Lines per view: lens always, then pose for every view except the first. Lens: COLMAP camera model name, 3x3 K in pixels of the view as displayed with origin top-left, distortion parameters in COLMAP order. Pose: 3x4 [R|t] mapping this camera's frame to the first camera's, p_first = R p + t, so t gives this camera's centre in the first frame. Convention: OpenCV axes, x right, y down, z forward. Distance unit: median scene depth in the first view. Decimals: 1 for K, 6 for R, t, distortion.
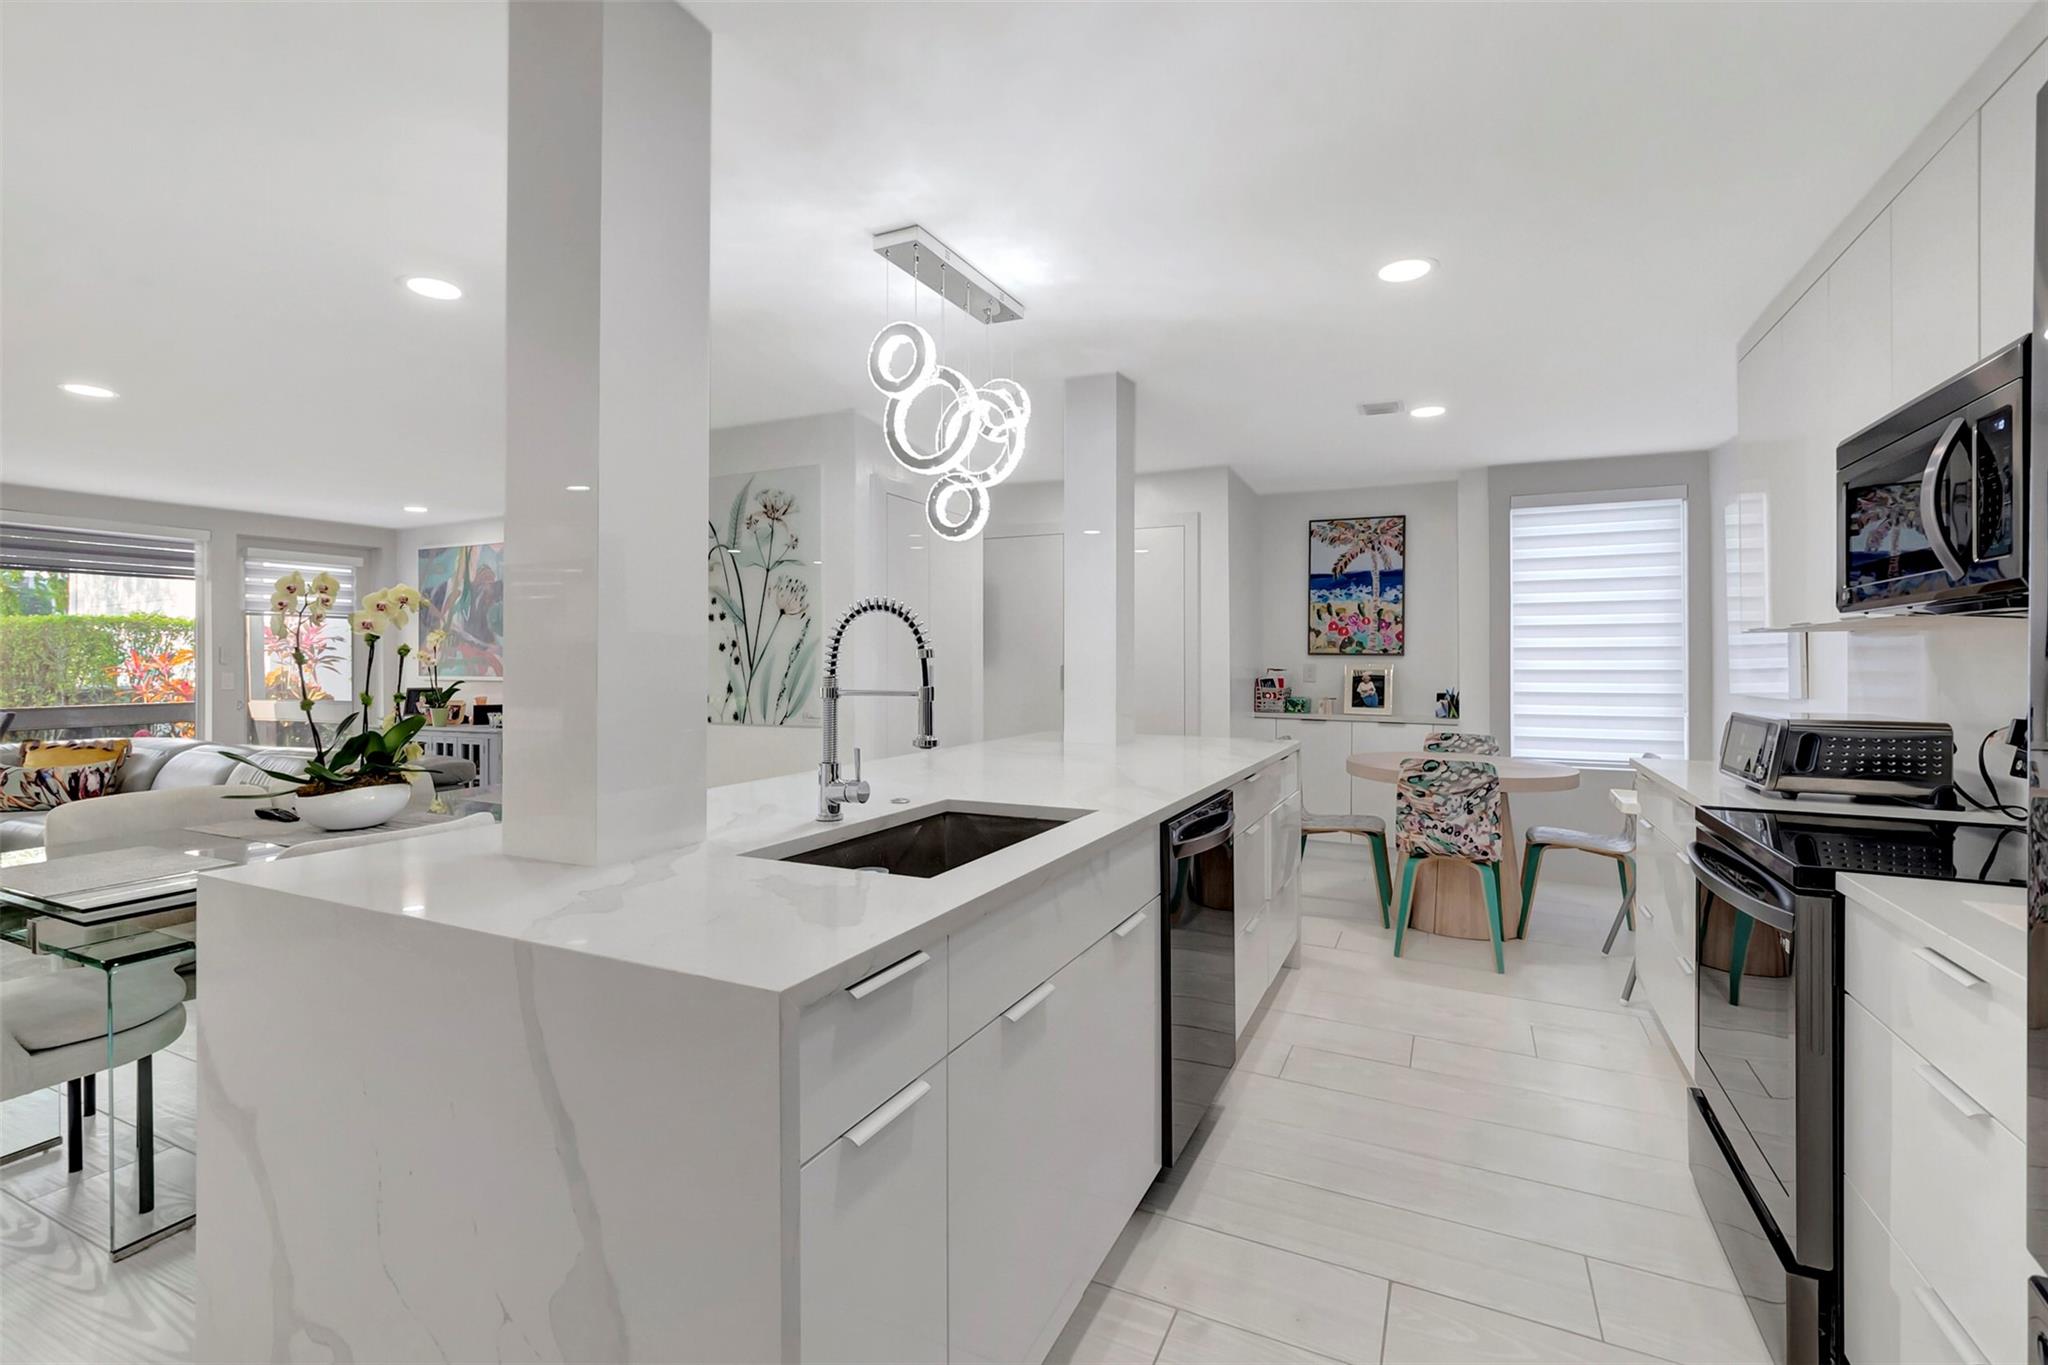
lens RADIAL K [[903.1, 0, 1018.0], [0, 903.1, 651.7], [0, 0, 1]] dist [0.002786, -0.003218]
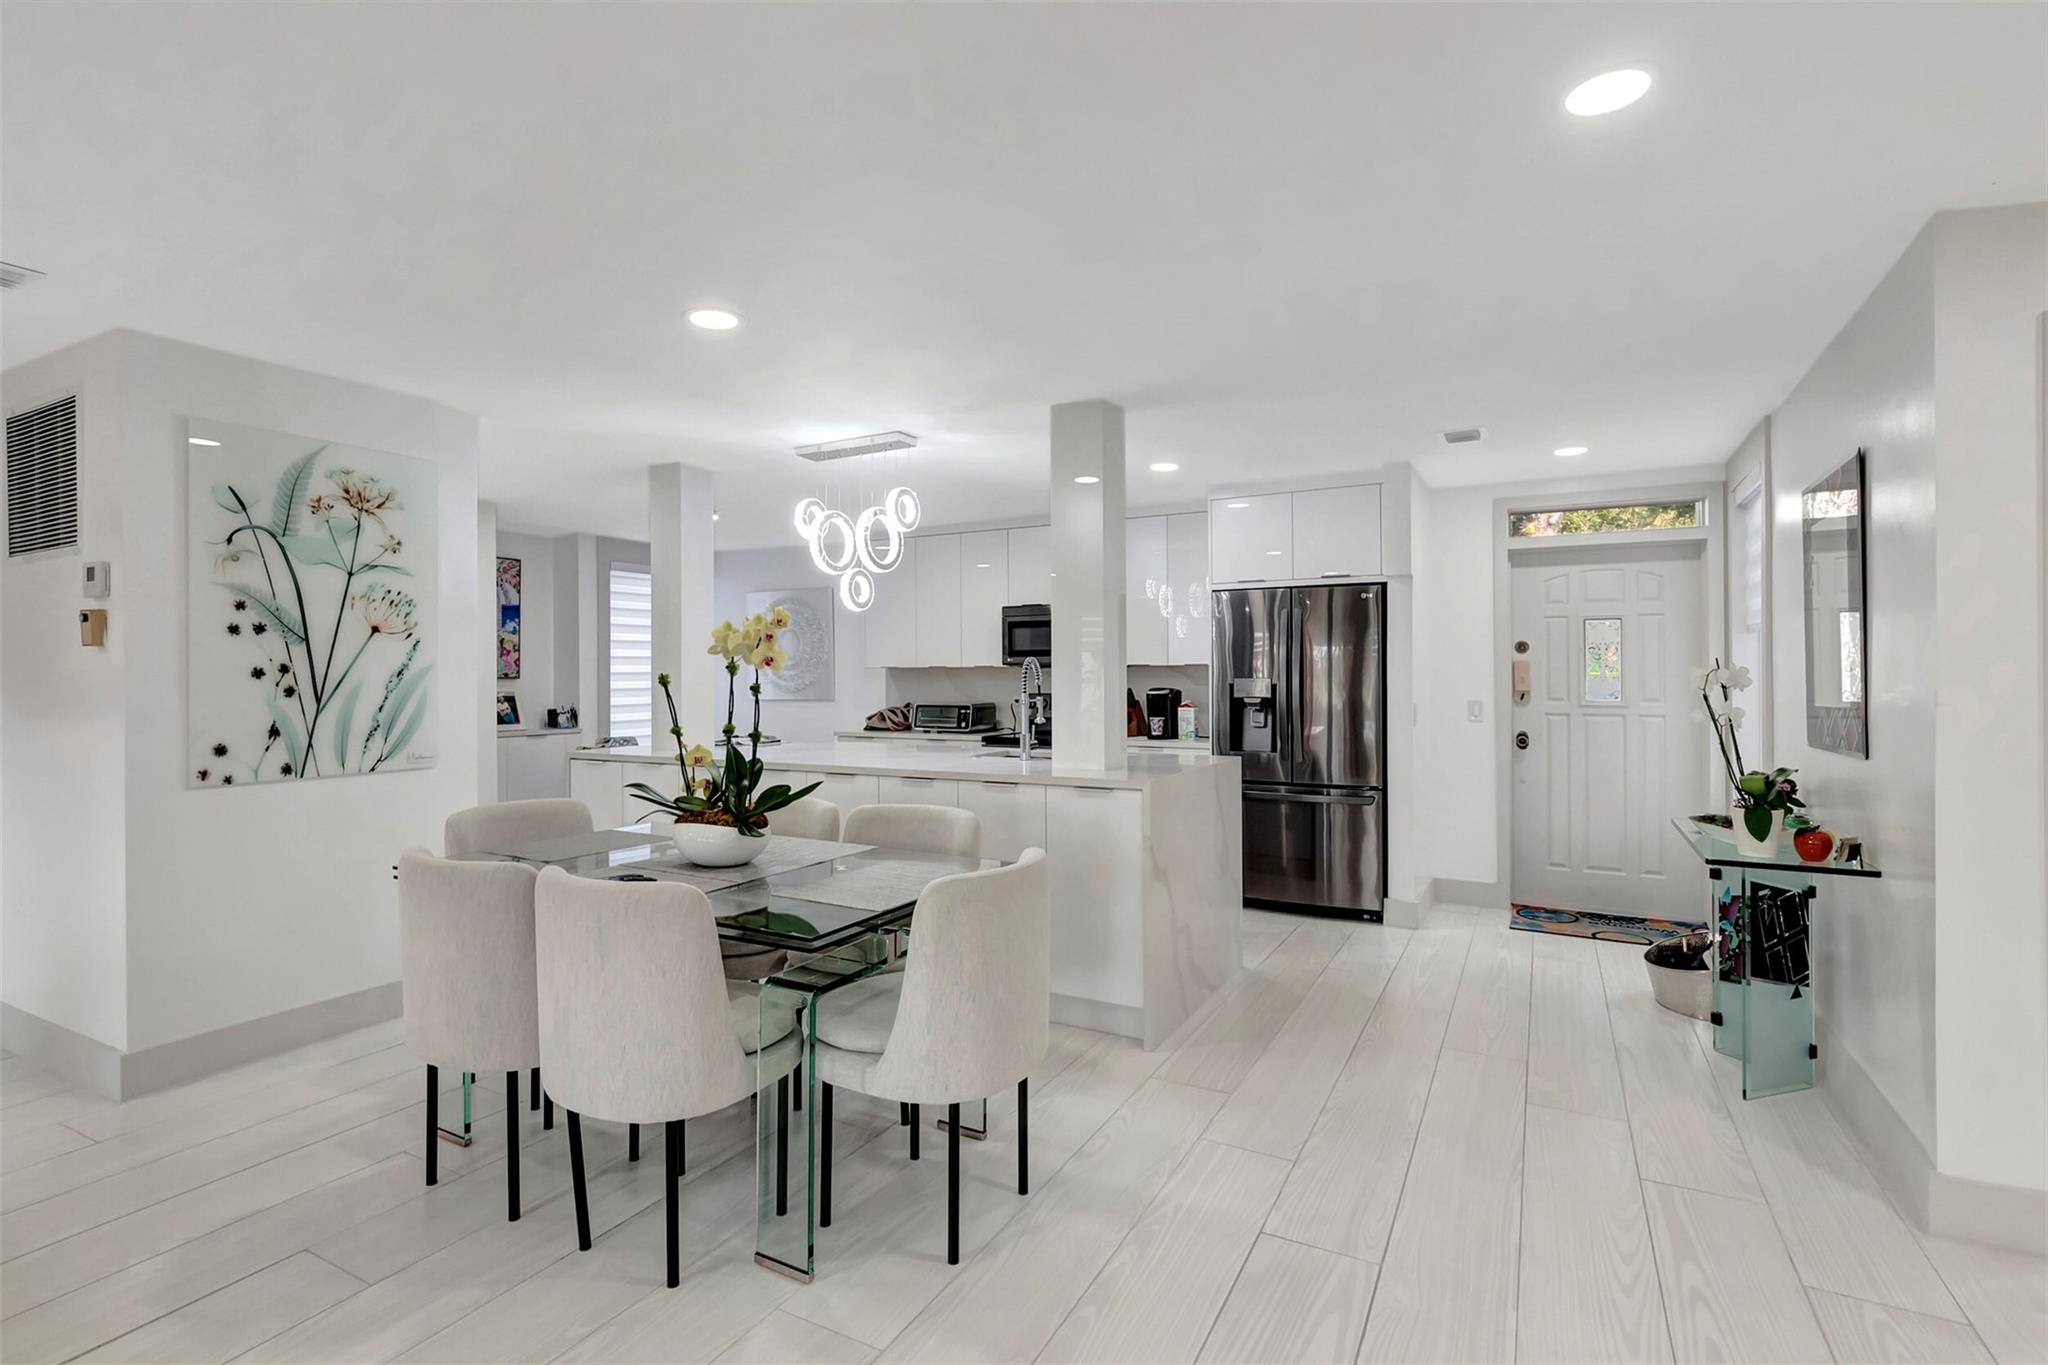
lens RADIAL K [[970.2, 0, 1023.4], [0, 970.2, 666.3], [0, 0, 1]] dist [-0.005949, 0.000038]
pose [[0.042212, 0.007746, 0.999079, -0.961302], [-0.005542, 0.999956, -0.007519, -0.007285], [-0.999093, -0.005220, 0.042253, 0.345810]]
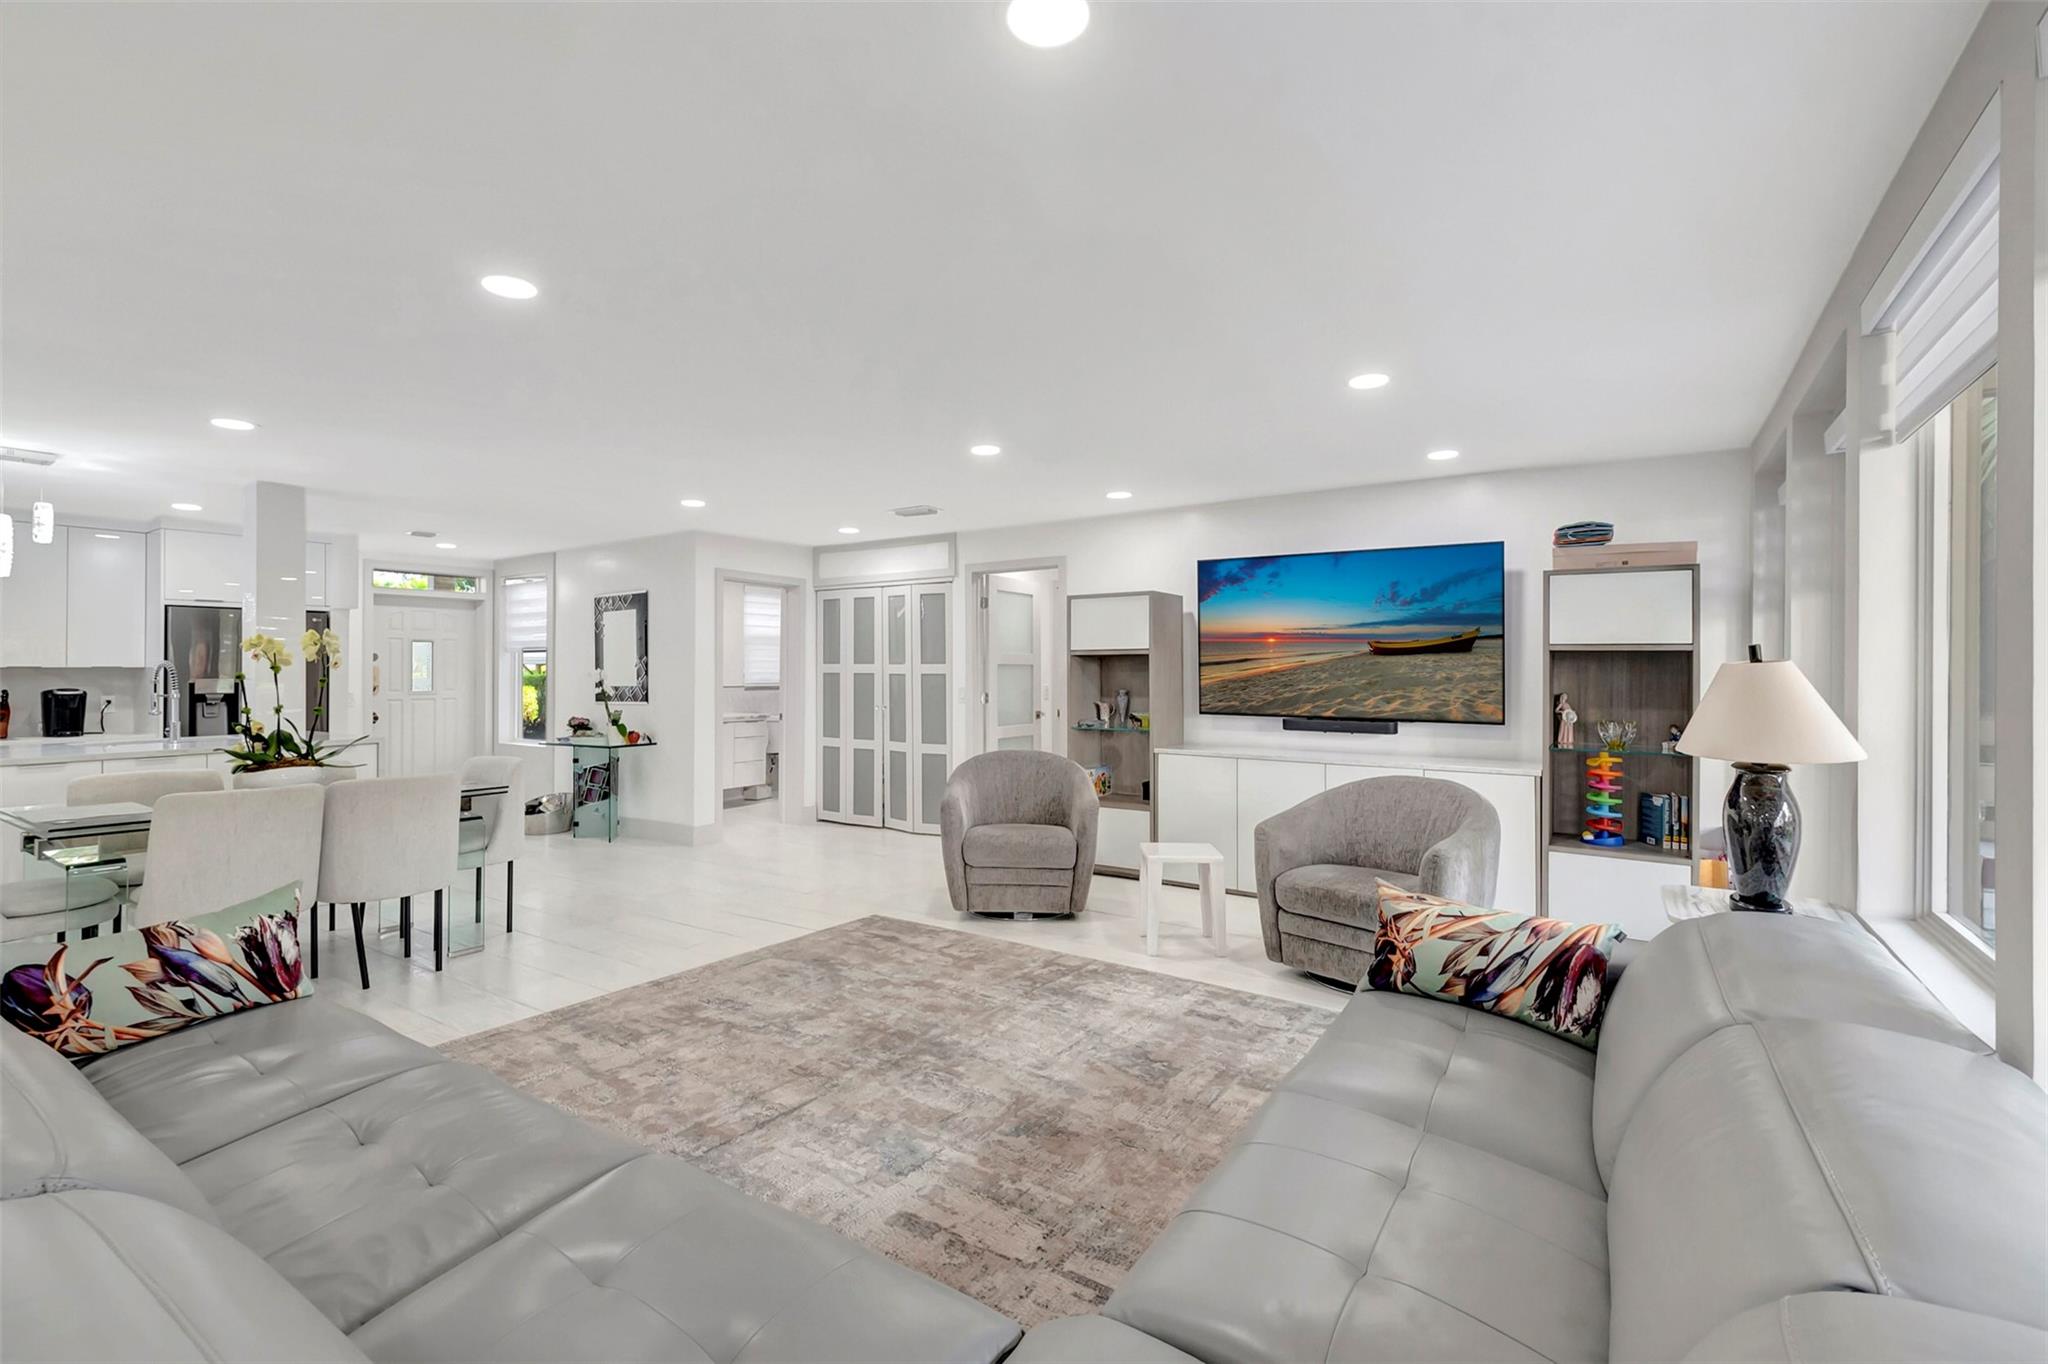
lens RADIAL K [[903.1, 0, 1007.2], [0, 903.1, 662.6], [0, 0, 1]] dist [0.002786, -0.003218]
pose [[-0.989588, 0.009922, 0.143587, -1.154187], [0.007406, 0.999810, -0.018050, 0.005914], [-0.143738, -0.016798, -0.989473, 1.249084]]
